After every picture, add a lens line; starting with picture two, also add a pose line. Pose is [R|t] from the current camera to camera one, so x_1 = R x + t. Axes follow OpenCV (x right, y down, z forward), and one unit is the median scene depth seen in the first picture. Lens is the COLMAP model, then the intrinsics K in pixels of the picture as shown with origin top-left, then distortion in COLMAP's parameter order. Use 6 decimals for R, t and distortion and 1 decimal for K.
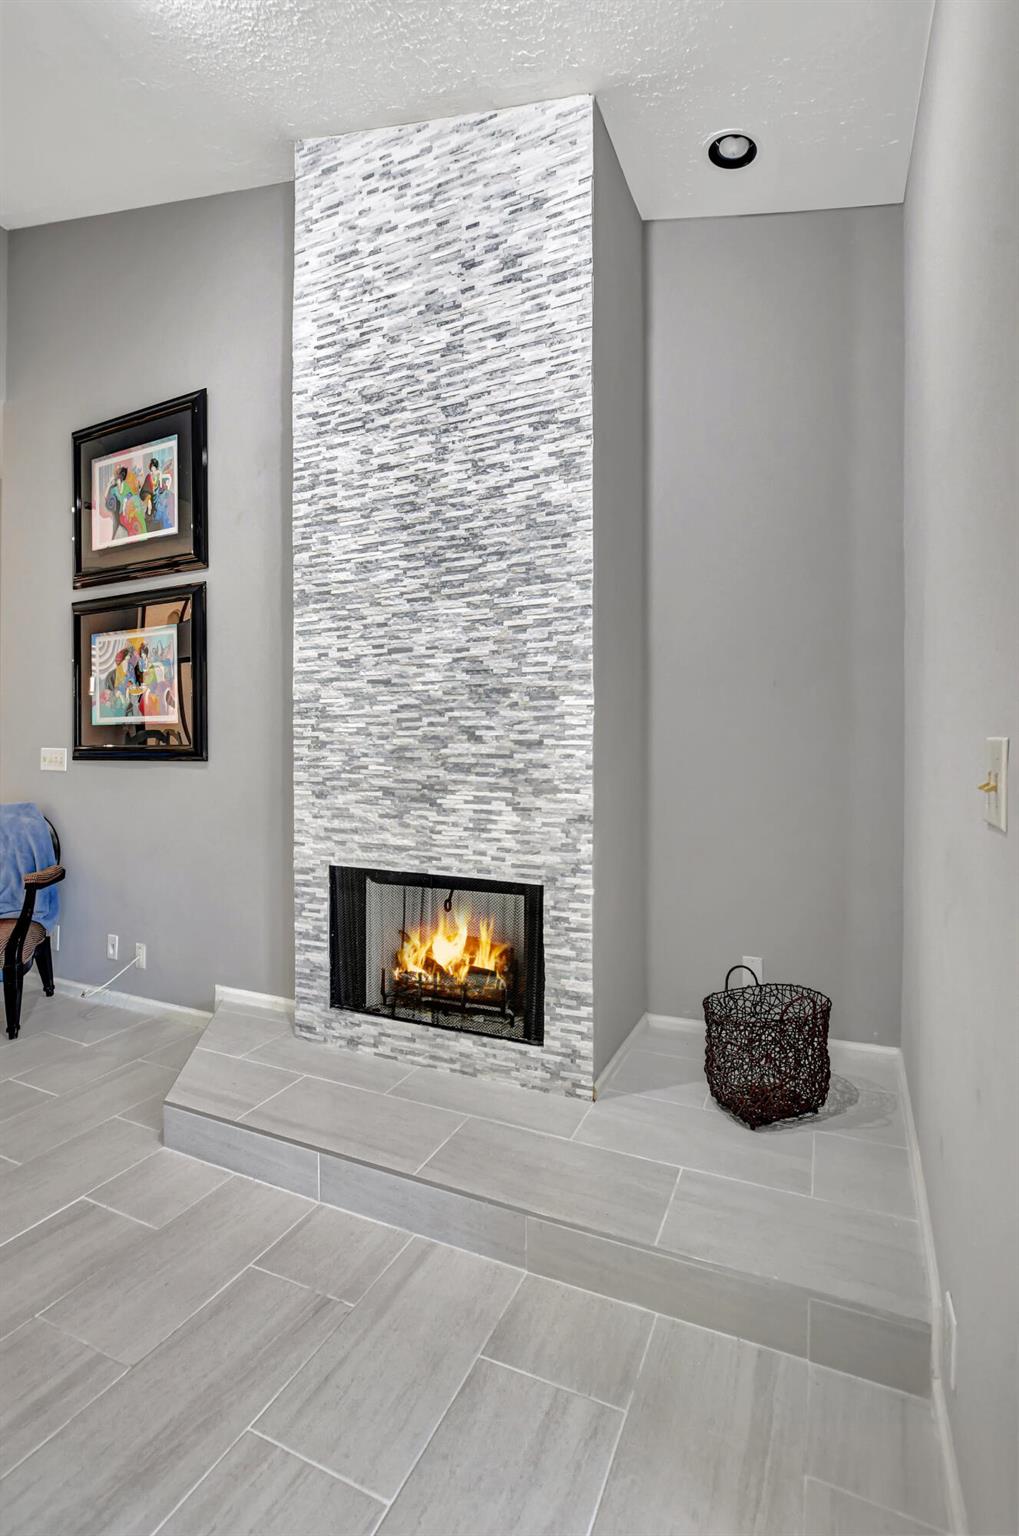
lens RADIAL K [[697.4, 0, 508.9], [0, 697.4, 739.6], [0, 0, 1]] dist [-0.037616, 0.016258]
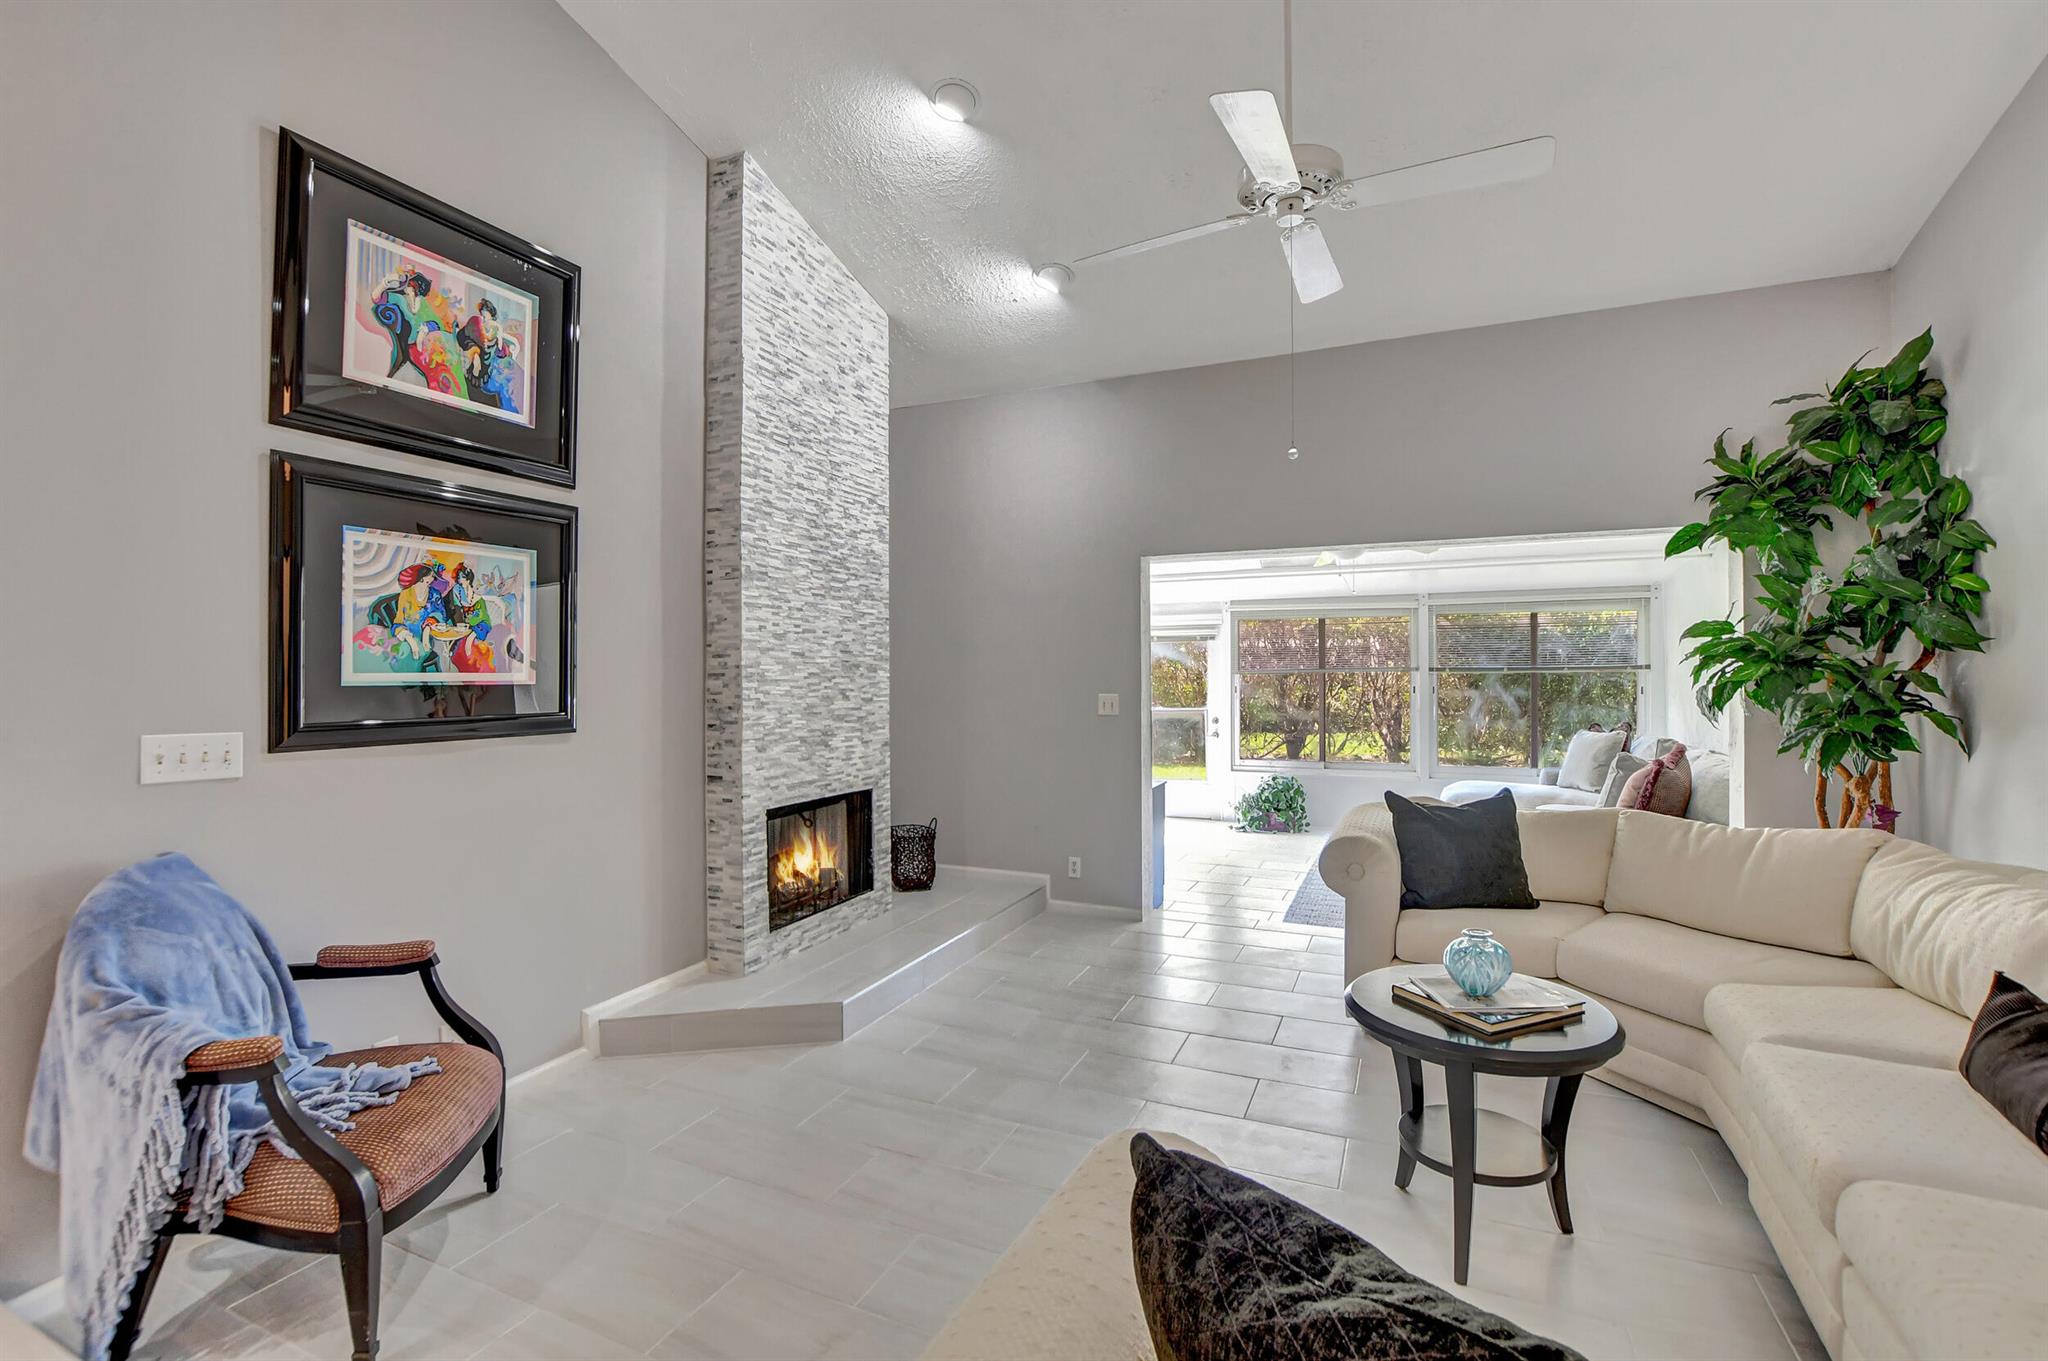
lens RADIAL K [[909.6, 0, 982.6], [0, 909.6, 652.8], [0, 0, 1]] dist [-0.023653, 0.000249]
pose [[0.010311, 0.031331, 0.999456, -1.819199], [0.002209, 0.999506, -0.031356, -0.032389], [-0.999944, 0.002531, 0.010237, 0.641183]]
